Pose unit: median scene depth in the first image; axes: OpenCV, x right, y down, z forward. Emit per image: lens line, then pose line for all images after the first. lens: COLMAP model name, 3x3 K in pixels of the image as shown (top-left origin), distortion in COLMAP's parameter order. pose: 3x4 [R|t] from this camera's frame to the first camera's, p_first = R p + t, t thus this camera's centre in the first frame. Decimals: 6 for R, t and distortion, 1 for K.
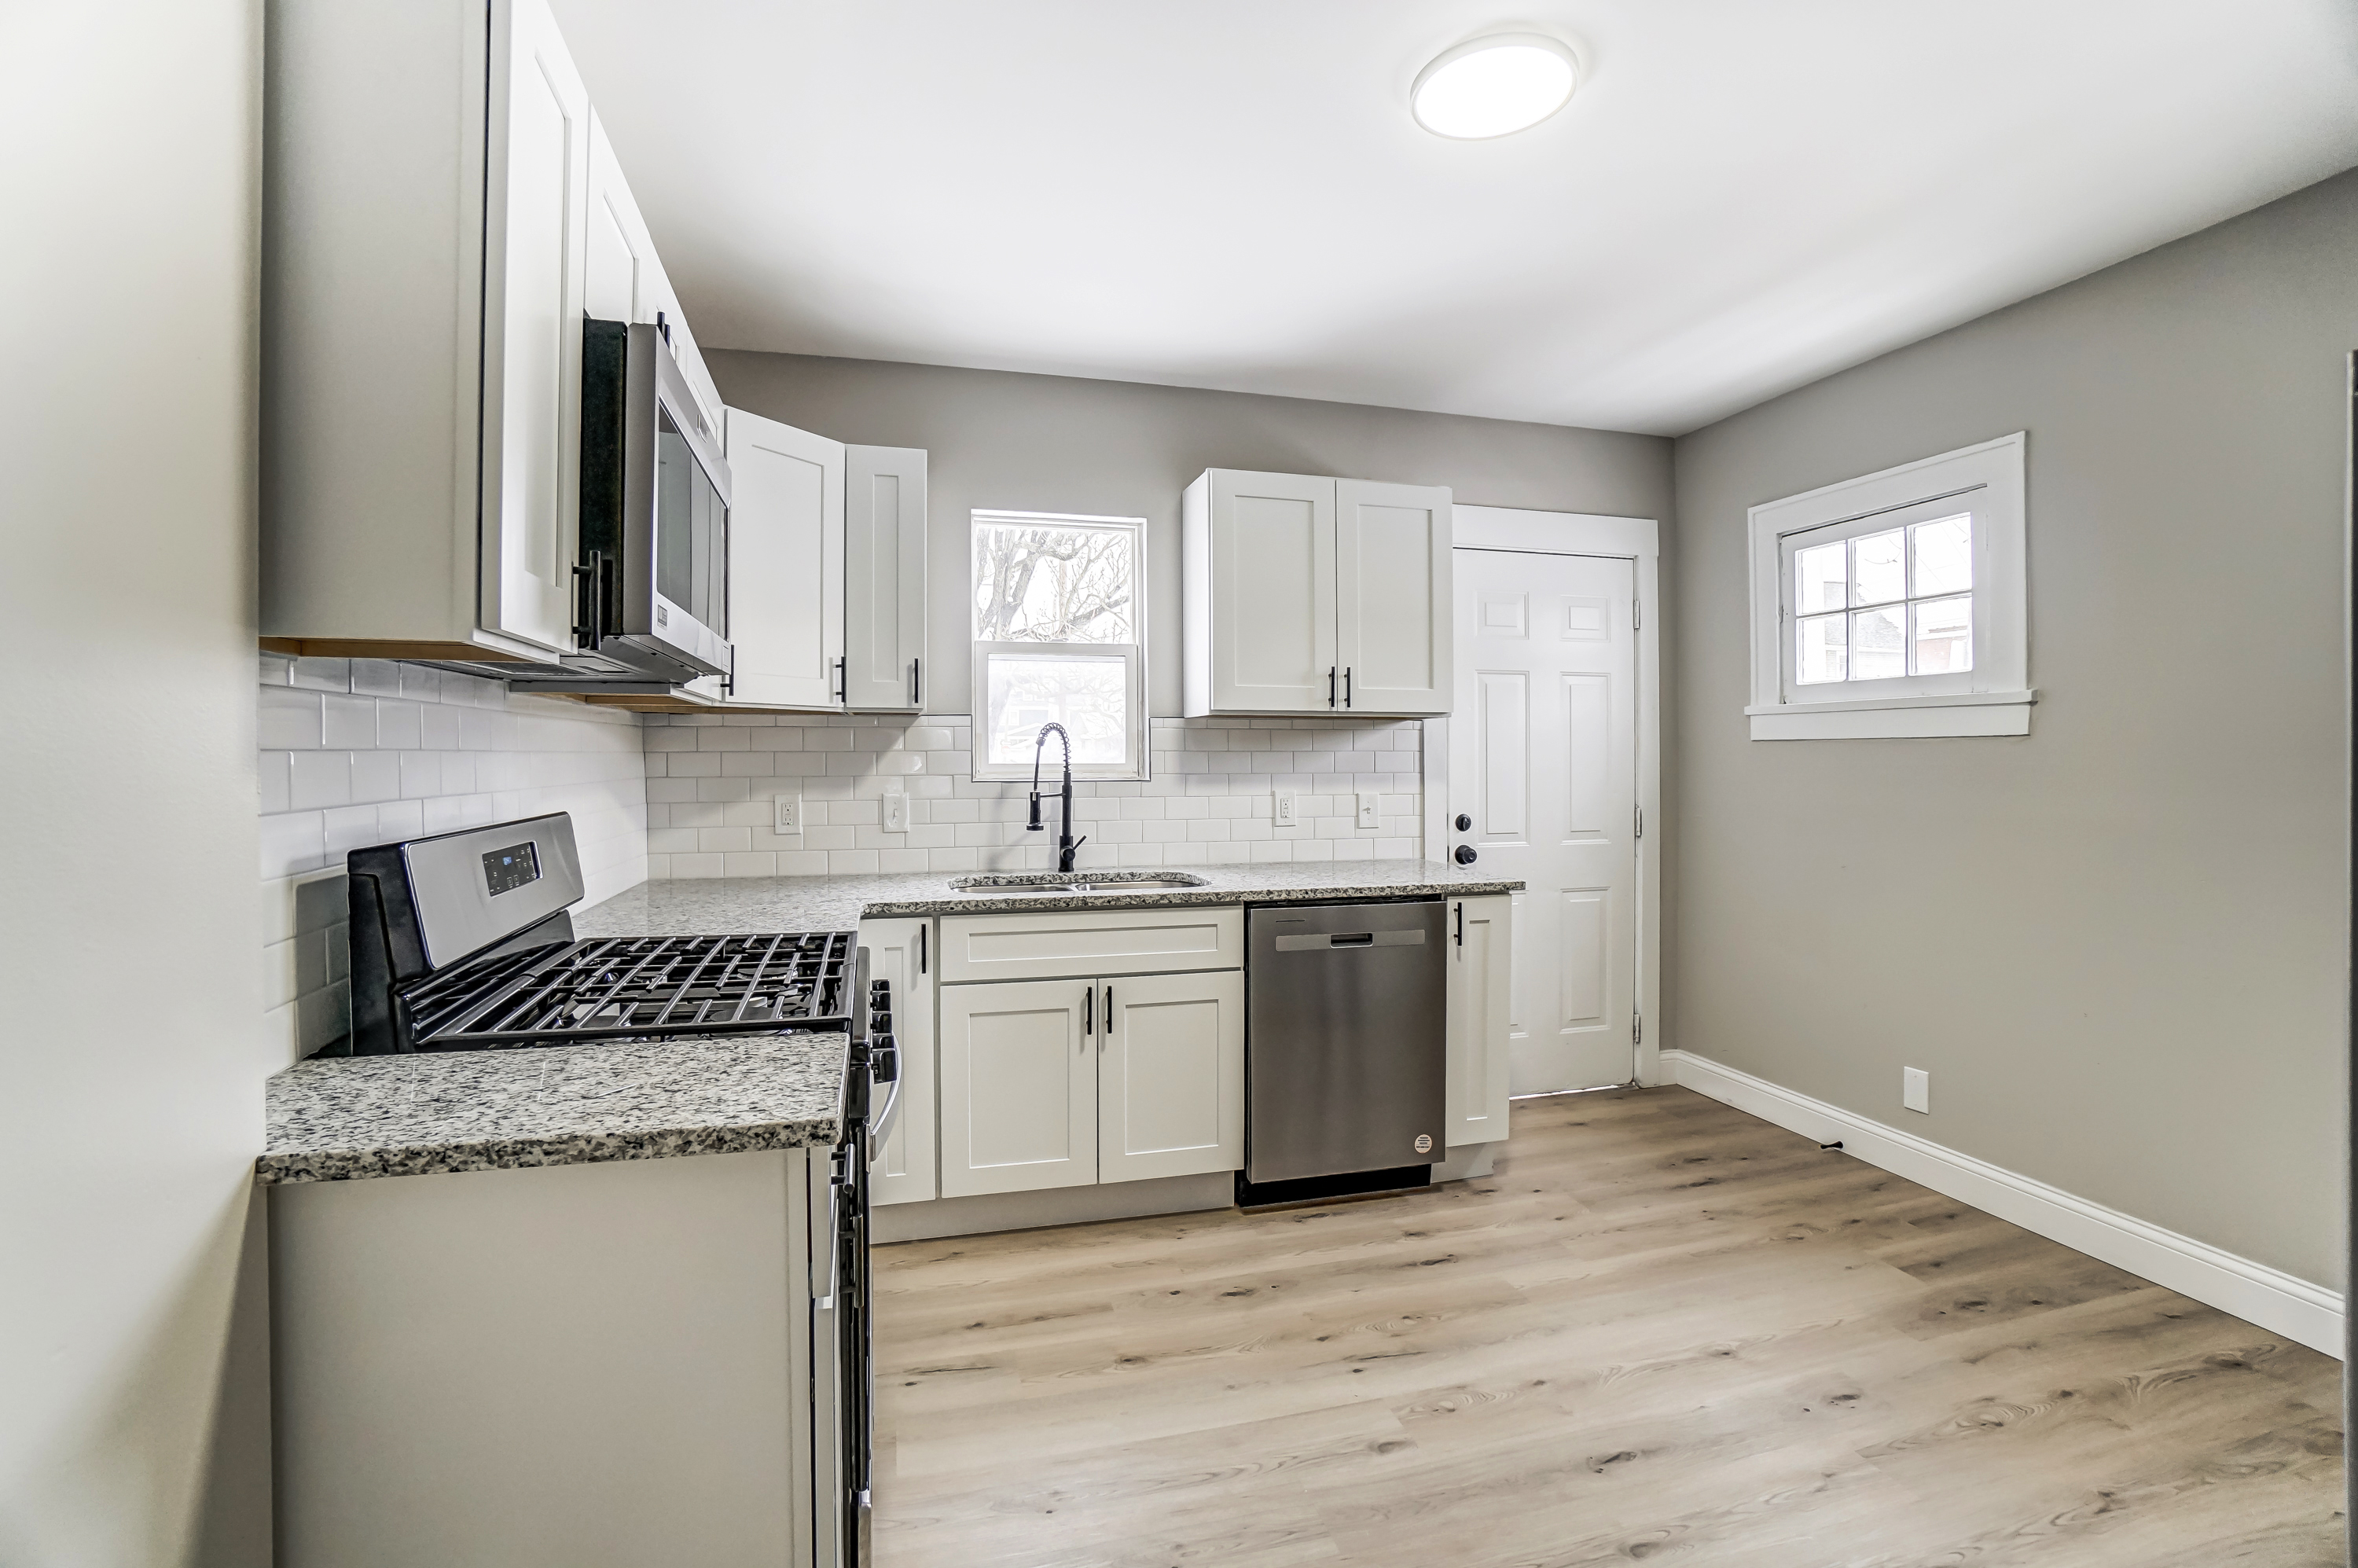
lens RADIAL K [[1027.2, 0, 1179.0], [0, 1027.2, 784.0], [0, 0, 1]] dist [-0.059662, 0.000350]
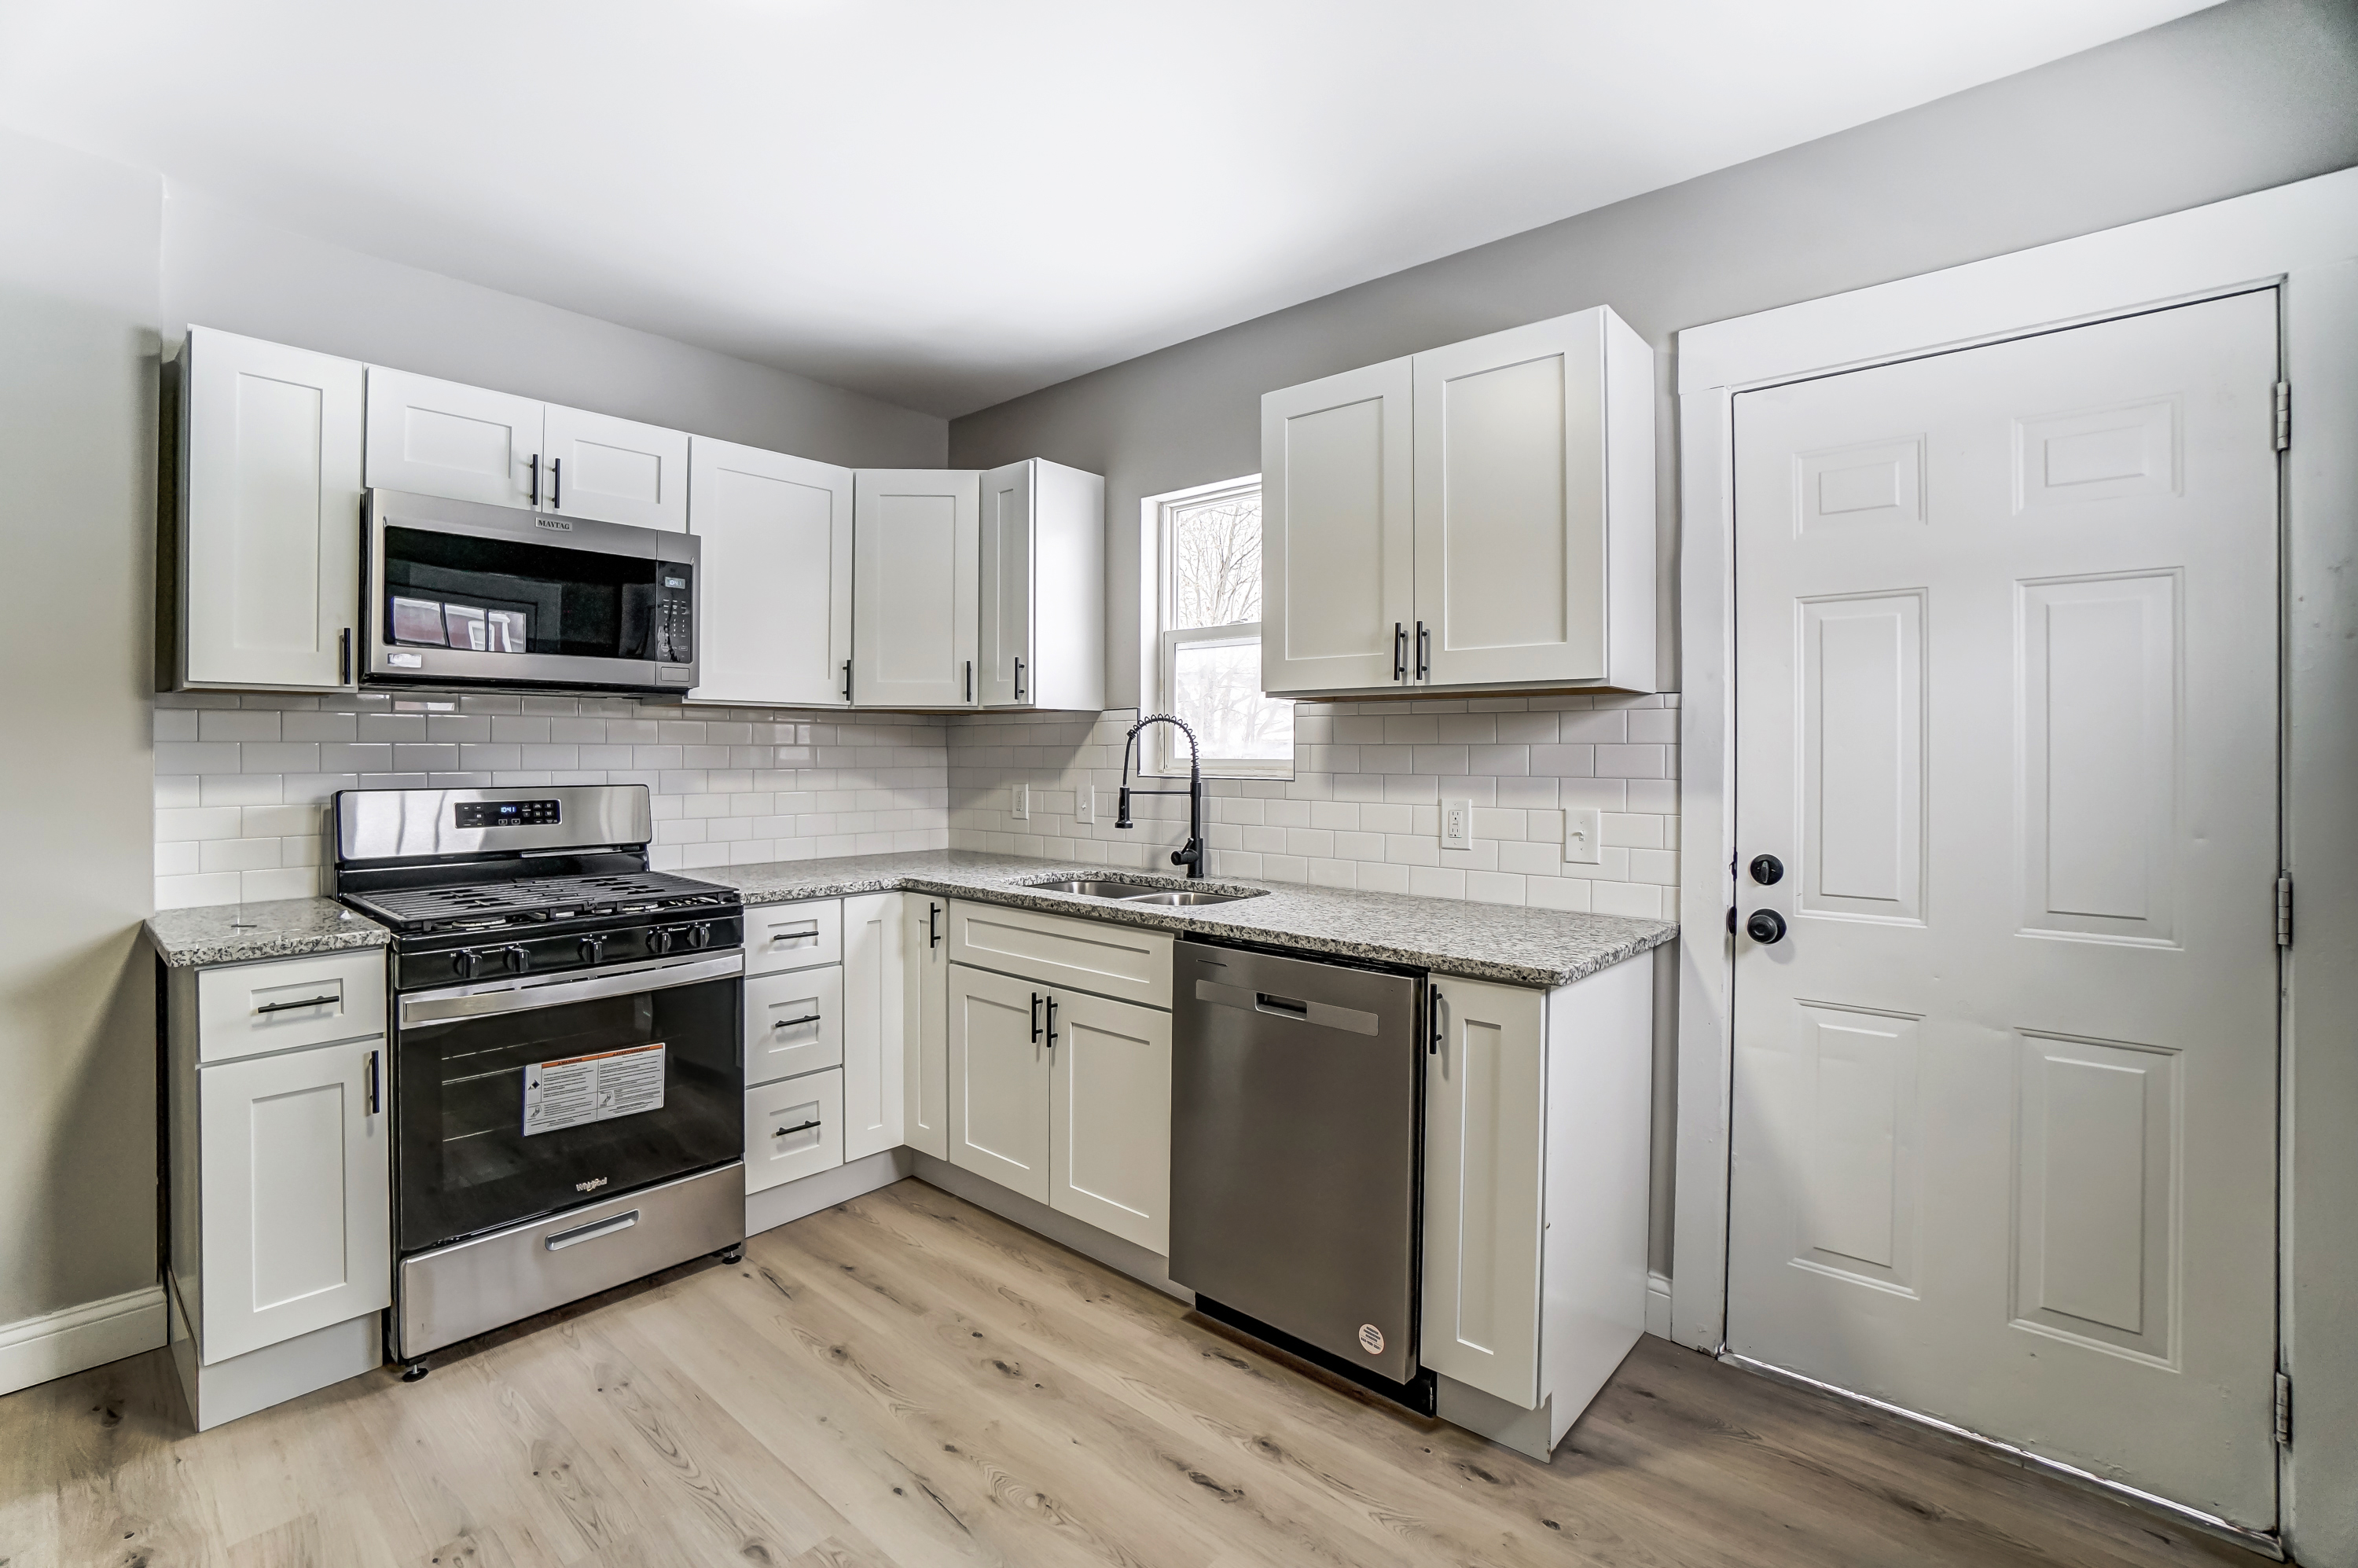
lens RADIAL K [[1061.3, 0, 1179.0], [0, 1061.3, 784.0], [0, 0, 1]] dist [-0.033830, 0.000106]
pose [[0.550561, 0.026024, -0.834389, 0.716831], [-0.026478, 0.999555, 0.013704, -0.010721], [0.834375, 0.014549, 0.551006, 0.508085]]
